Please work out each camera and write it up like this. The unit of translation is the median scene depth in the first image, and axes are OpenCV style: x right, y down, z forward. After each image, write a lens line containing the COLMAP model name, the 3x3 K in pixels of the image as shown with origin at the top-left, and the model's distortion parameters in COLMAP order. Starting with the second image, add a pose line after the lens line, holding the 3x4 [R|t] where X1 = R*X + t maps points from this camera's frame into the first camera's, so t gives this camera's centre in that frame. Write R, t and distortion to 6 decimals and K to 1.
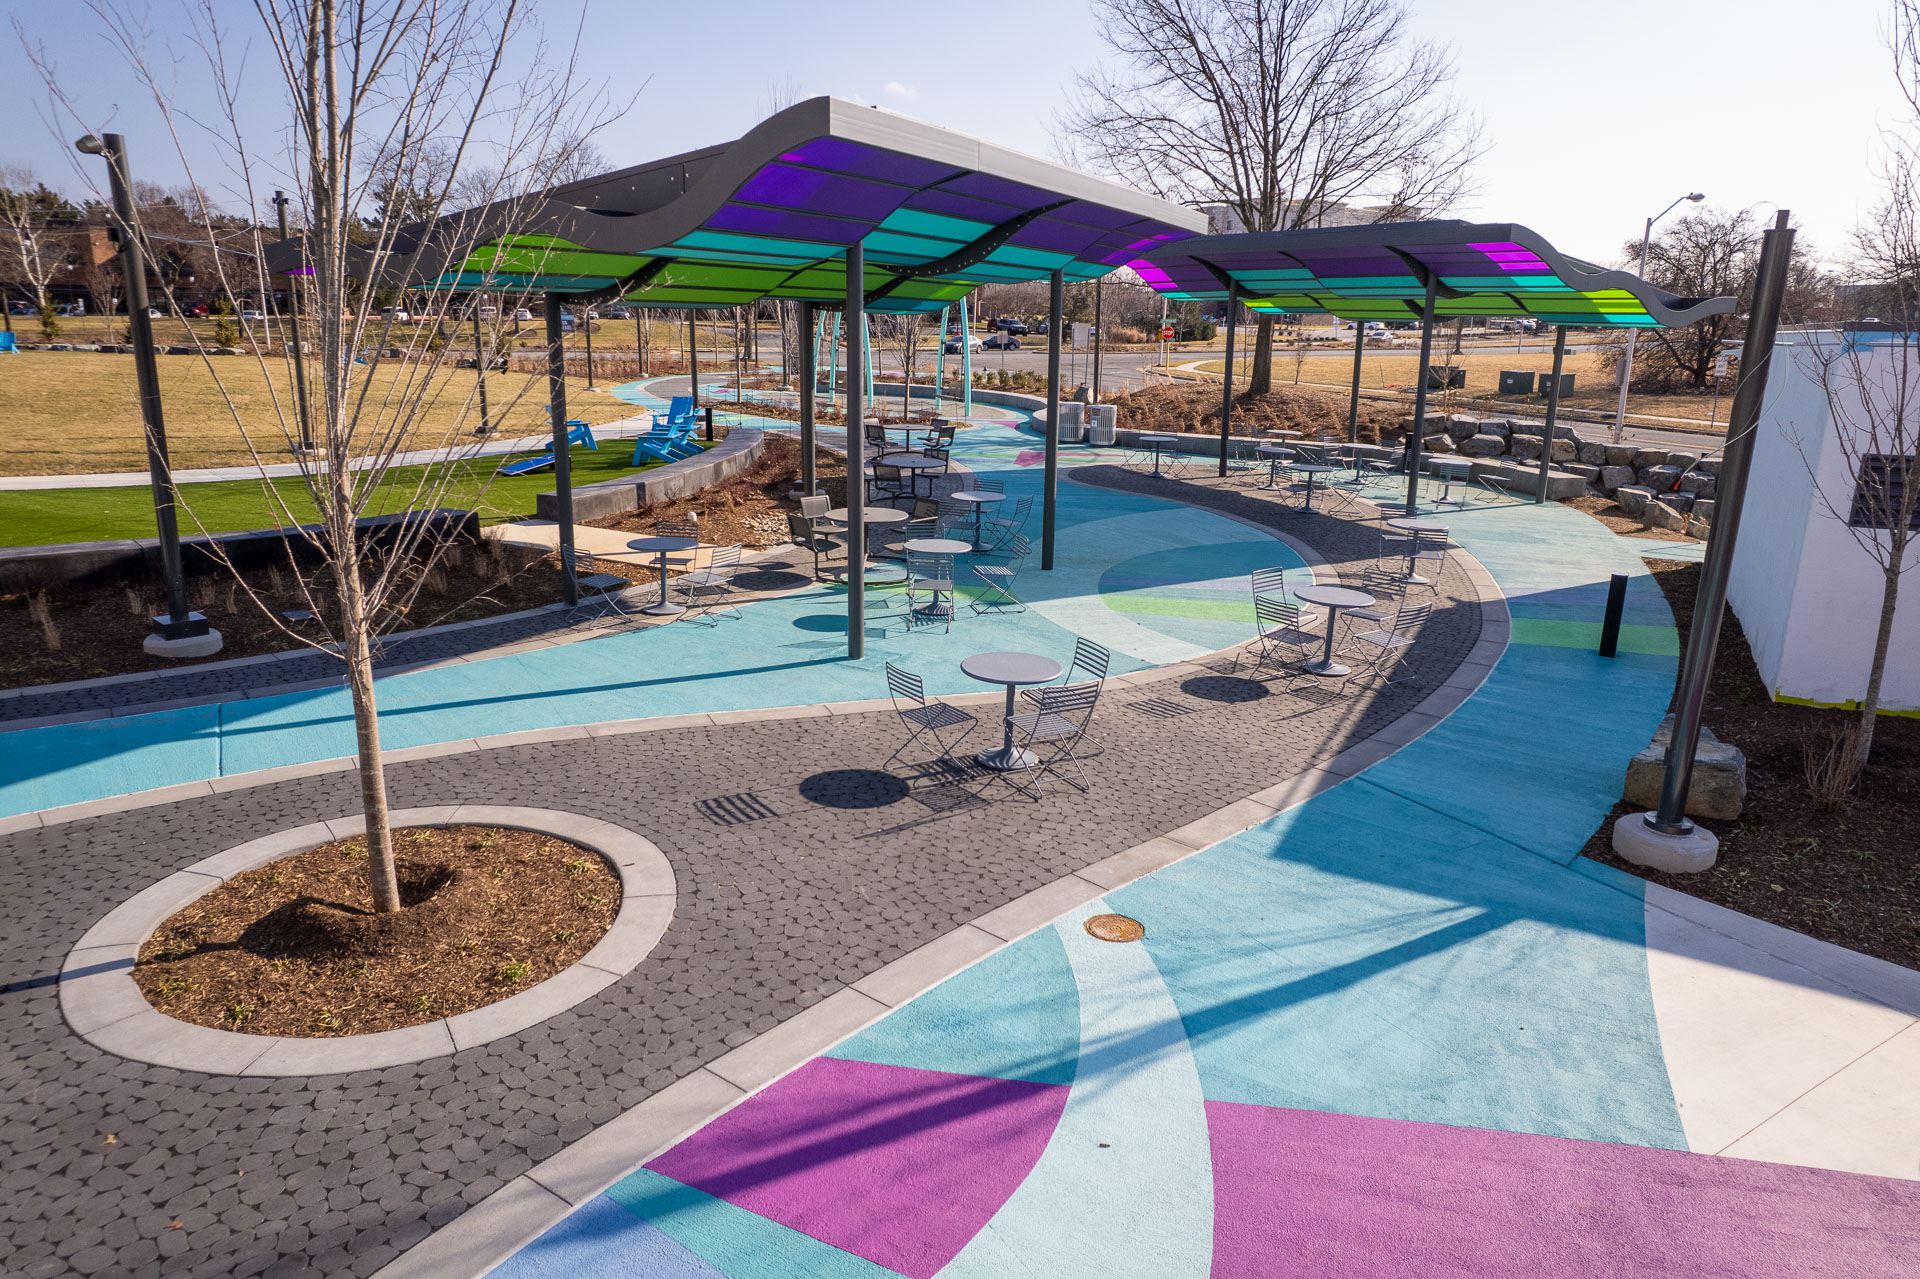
lens RADIAL K [[1226.7, 0, 971.3], [0, 1226.7, 648.1], [0, 0, 1]] dist [-0.071575, 0.058448]
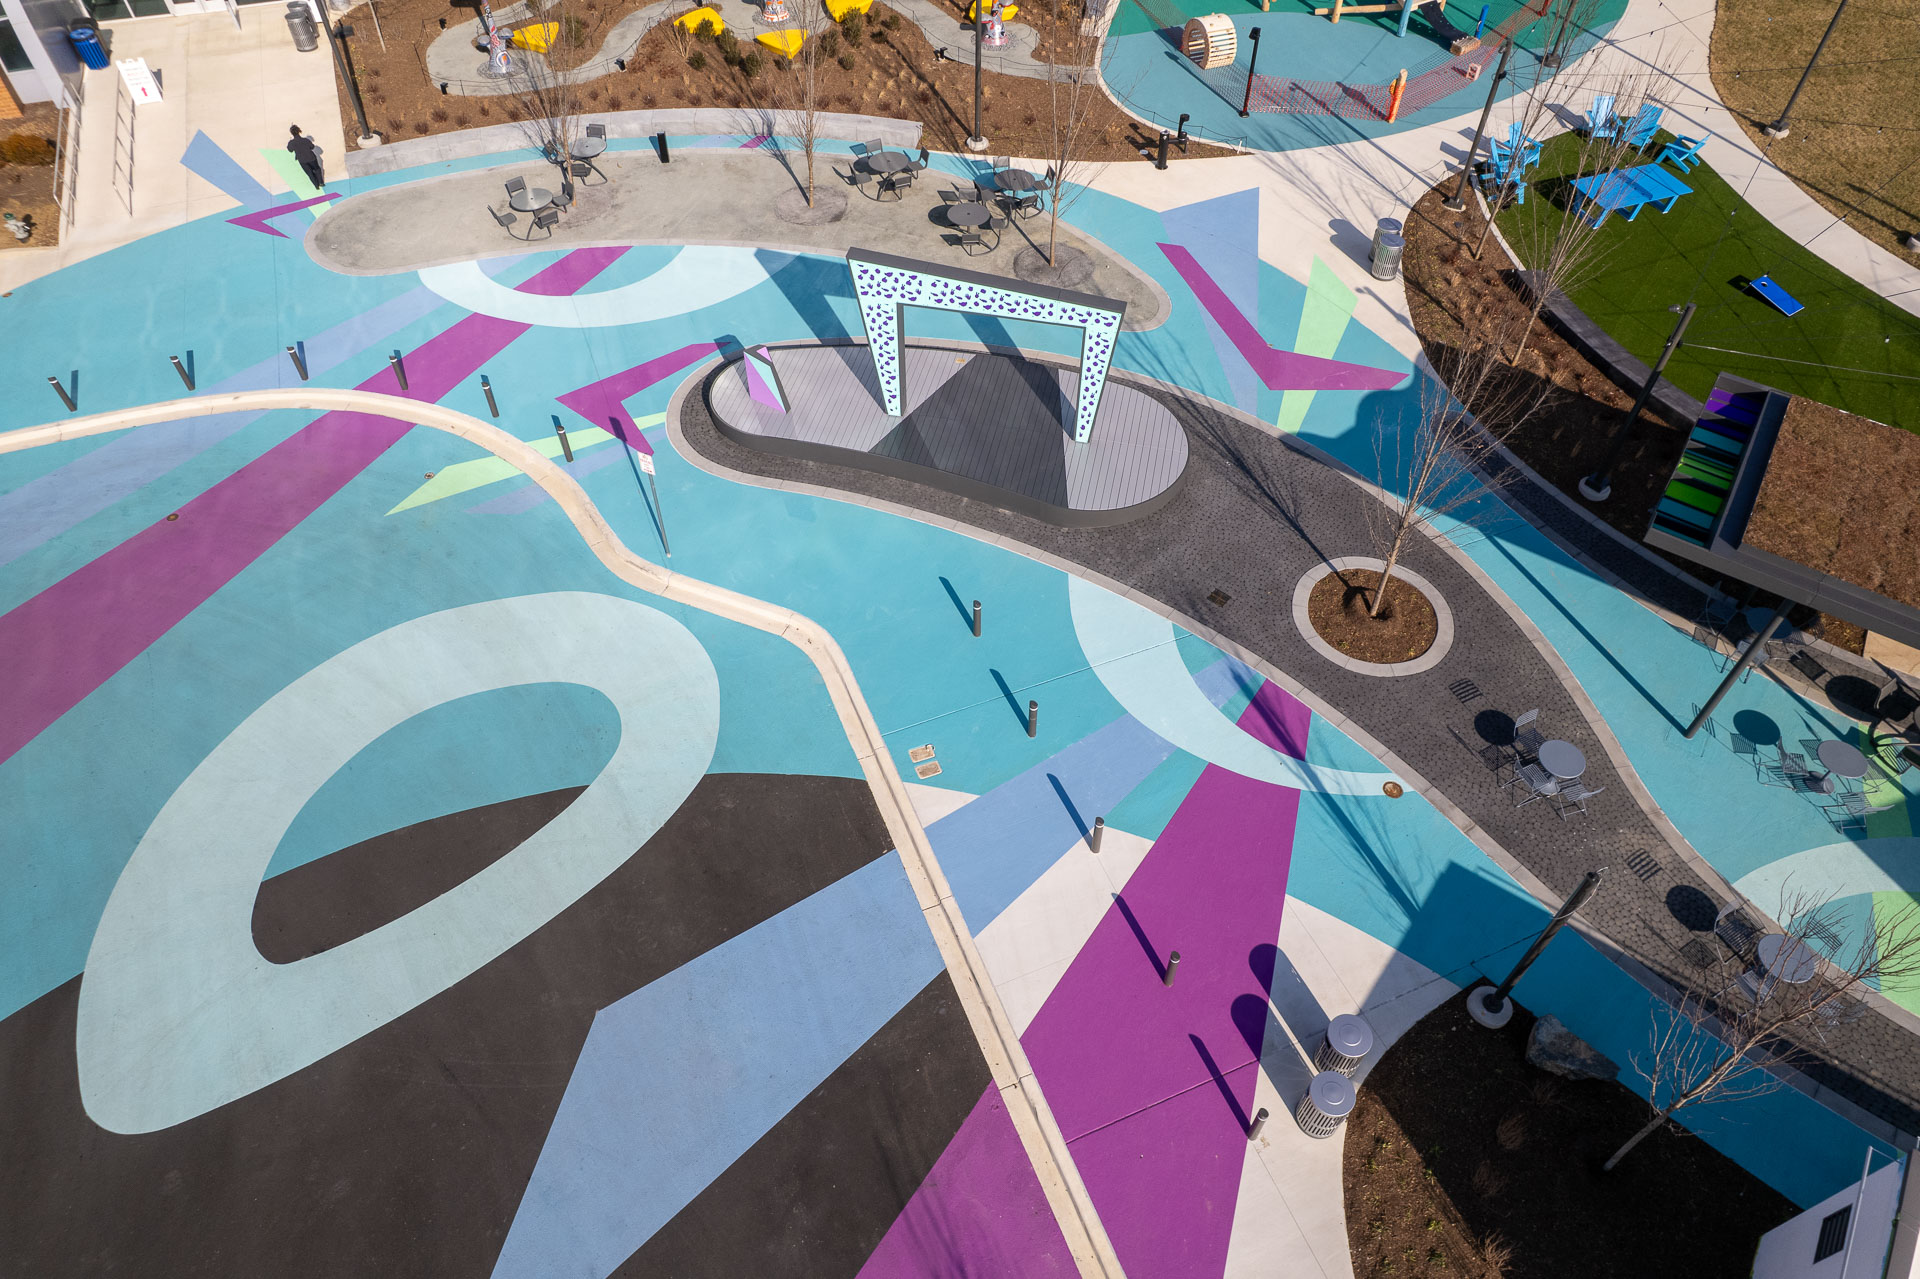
lens RADIAL K [[1226.7, 0, 965.4], [0, 1226.7, 638.3], [0, 0, 1]] dist [-0.071575, 0.058448]
pose [[-0.154453, 0.730401, -0.665326, 1.589723], [-0.263615, 0.618529, 0.740223, -1.544520], [0.952182, 0.289720, 0.097010, -0.322878]]
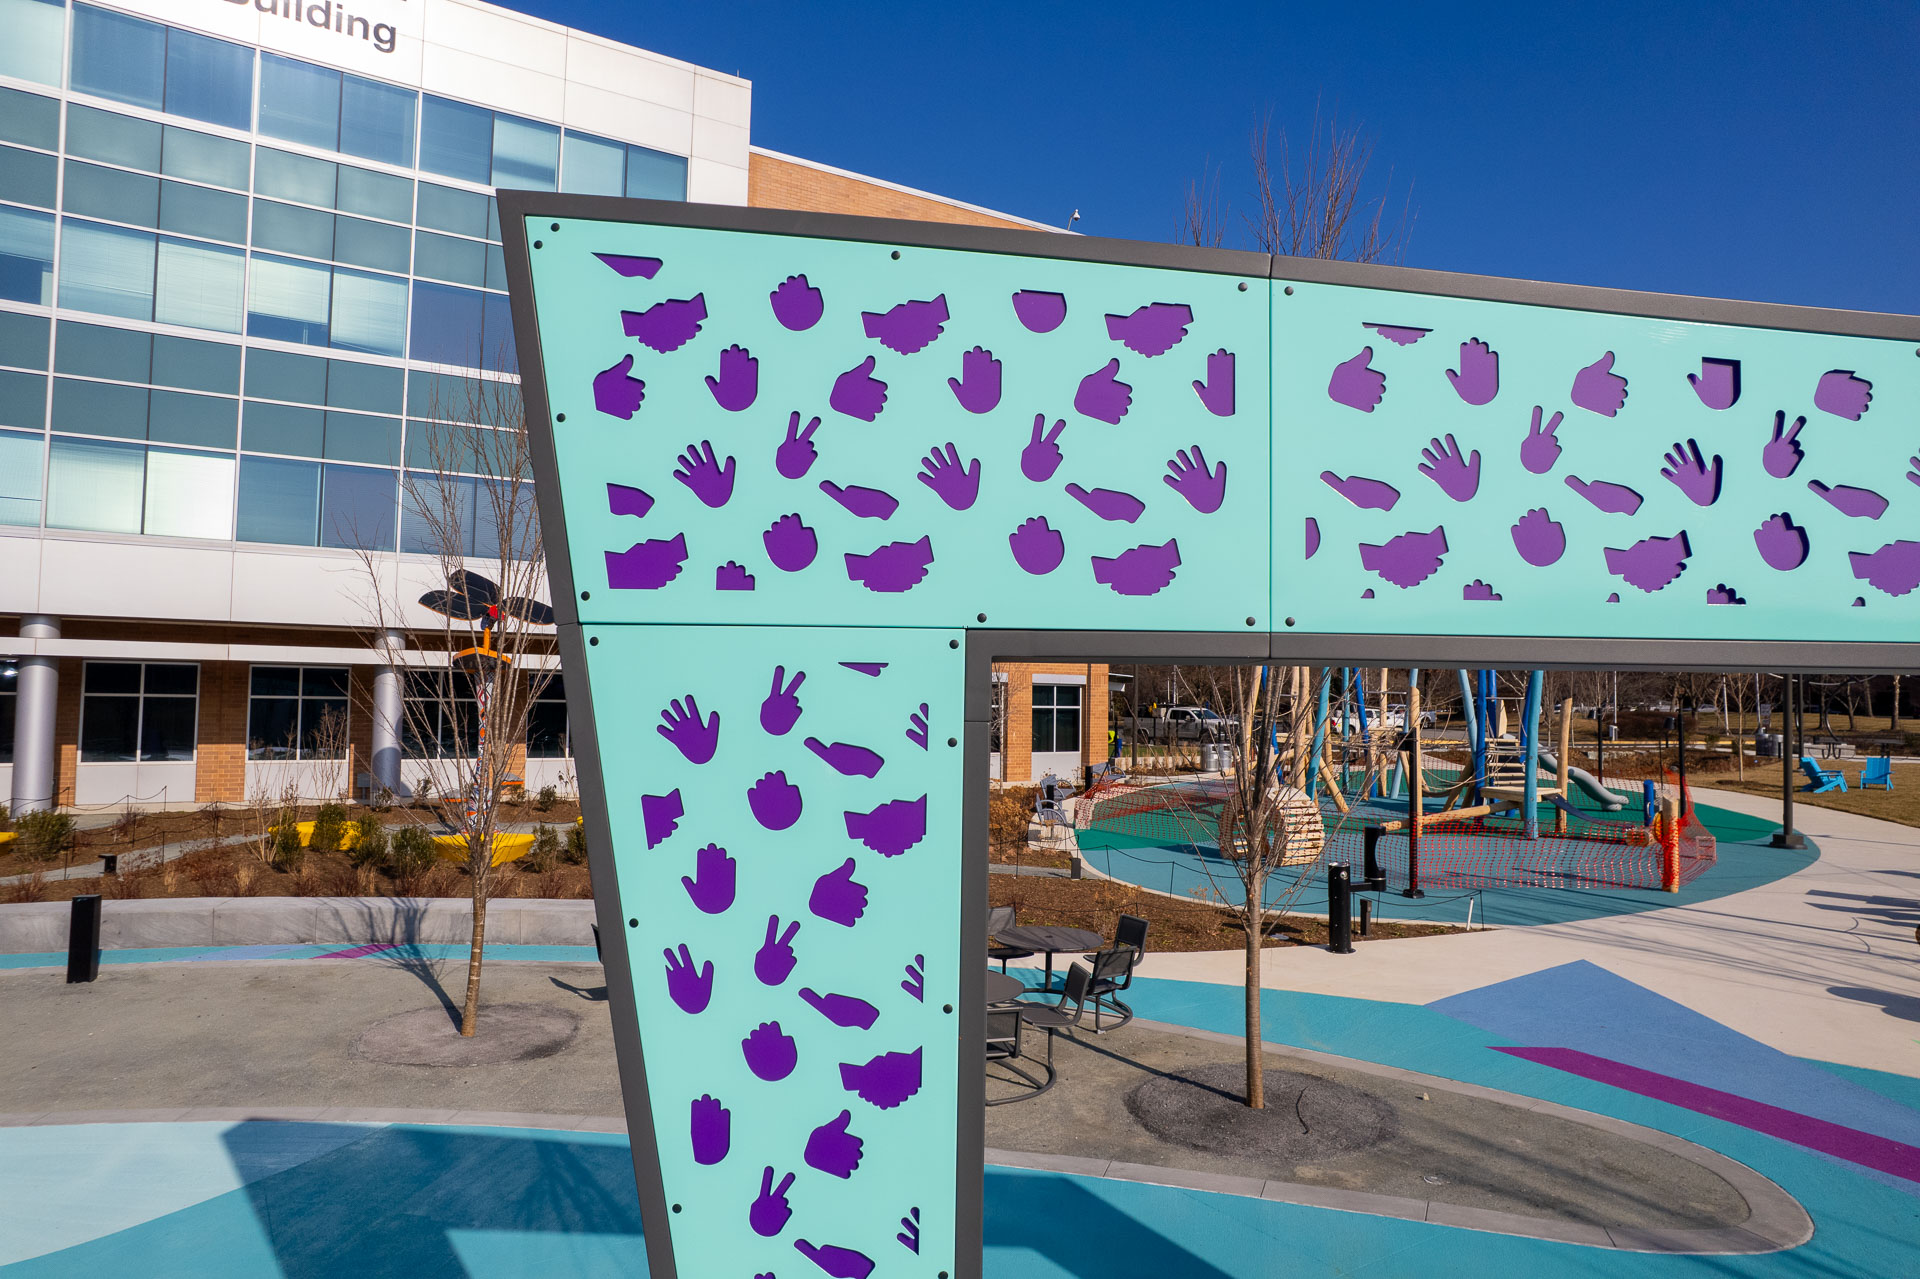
lens RADIAL K [[1226.7, 0, 958.2], [0, 1226.7, 636.7], [0, 0, 1]] dist [-0.071575, 0.058448]
pose [[0.028700, -0.069577, -0.997164, -0.509641], [-0.269931, 0.959974, -0.074751, 0.097587], [0.962452, 0.271310, 0.008770, -0.428289]]
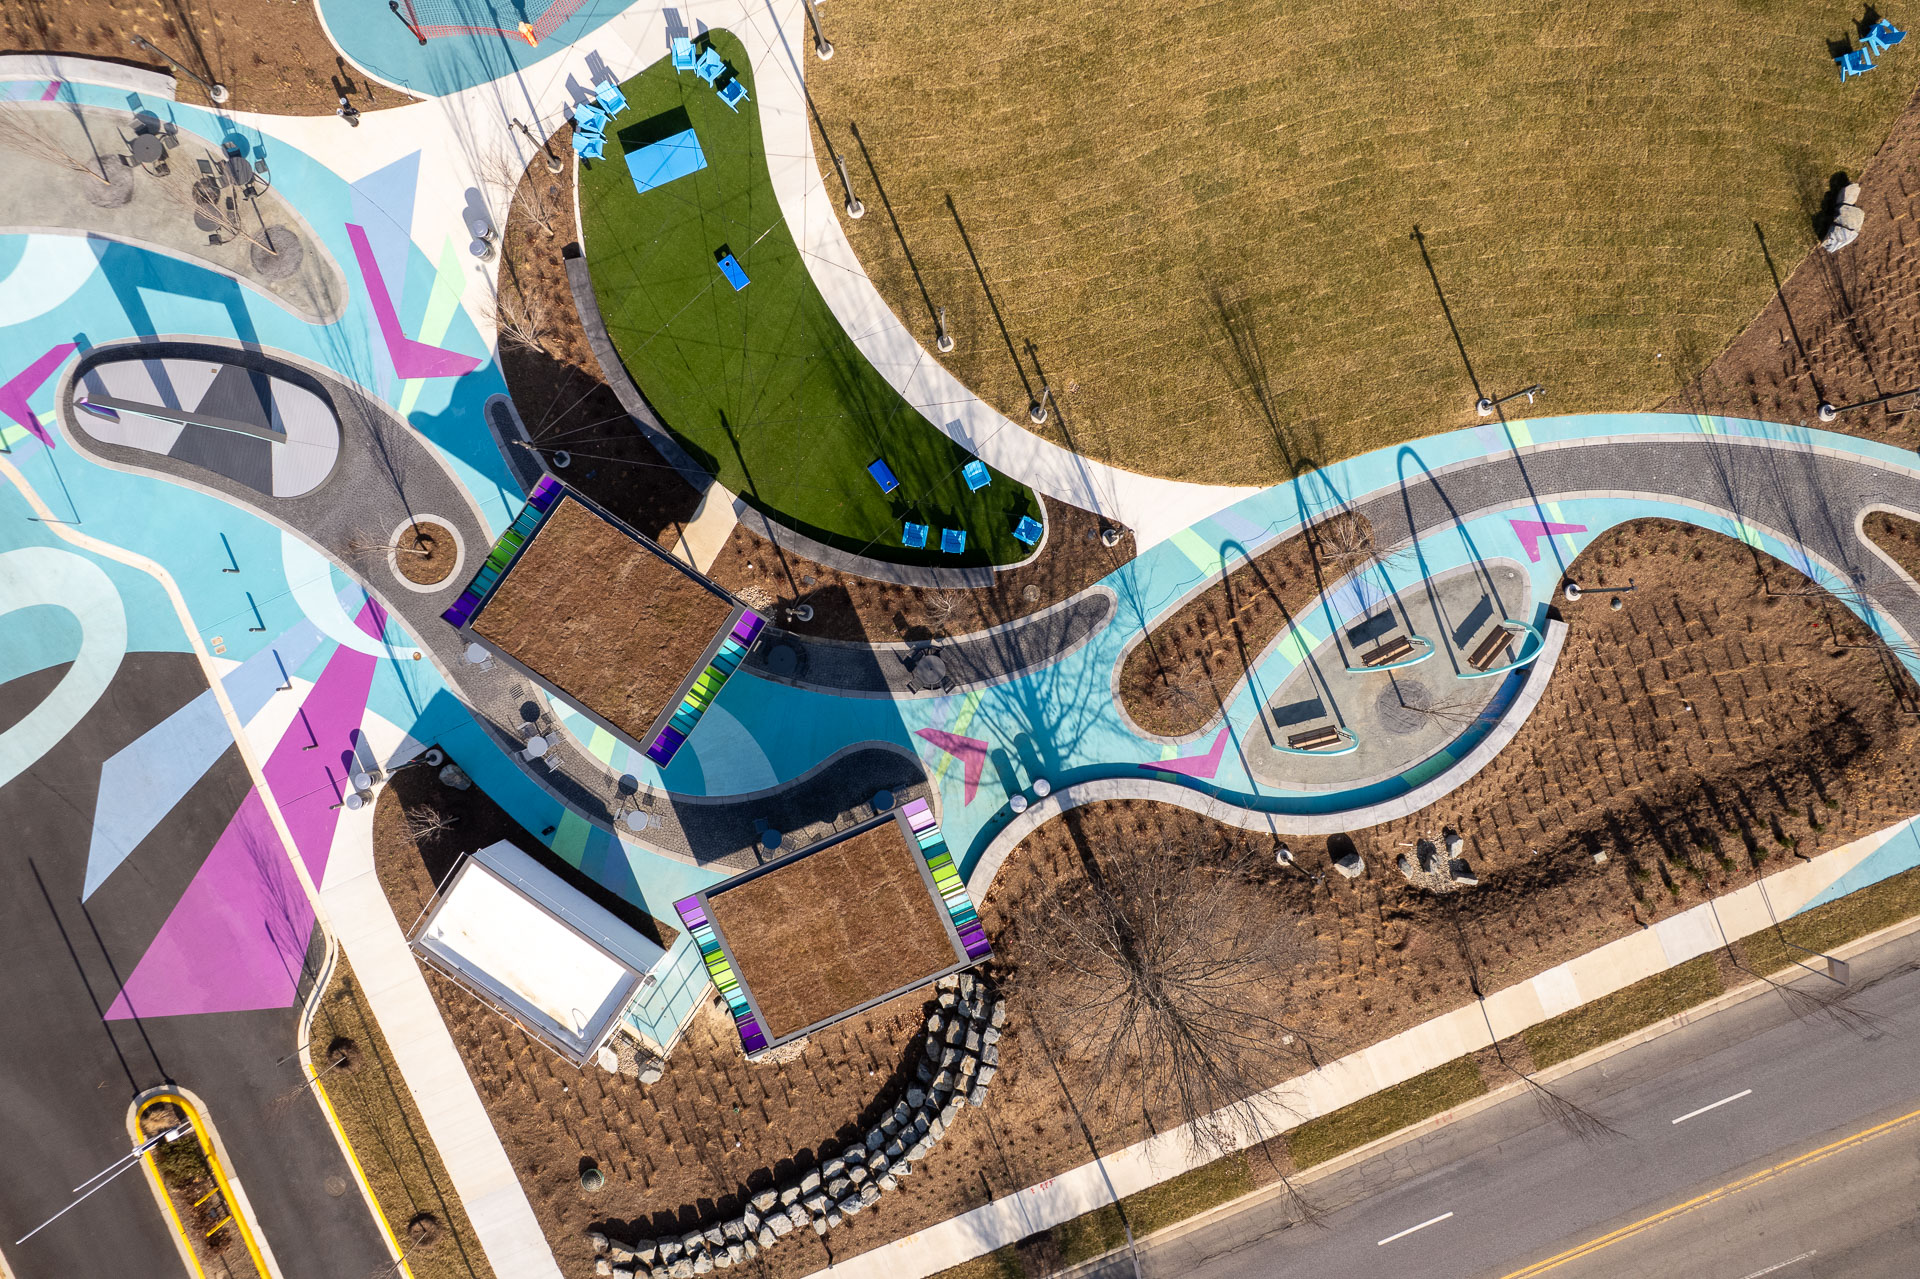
lens RADIAL K [[1226.7, 0, 948.2], [0, 1226.7, 651.5], [0, 0, 1]] dist [-0.071575, 0.058448]
pose [[-0.129850, 0.991530, -0.002769, -0.219677], [-0.260930, -0.031476, 0.964844, -5.665275], [0.956585, 0.126007, 0.262807, 1.631588]]
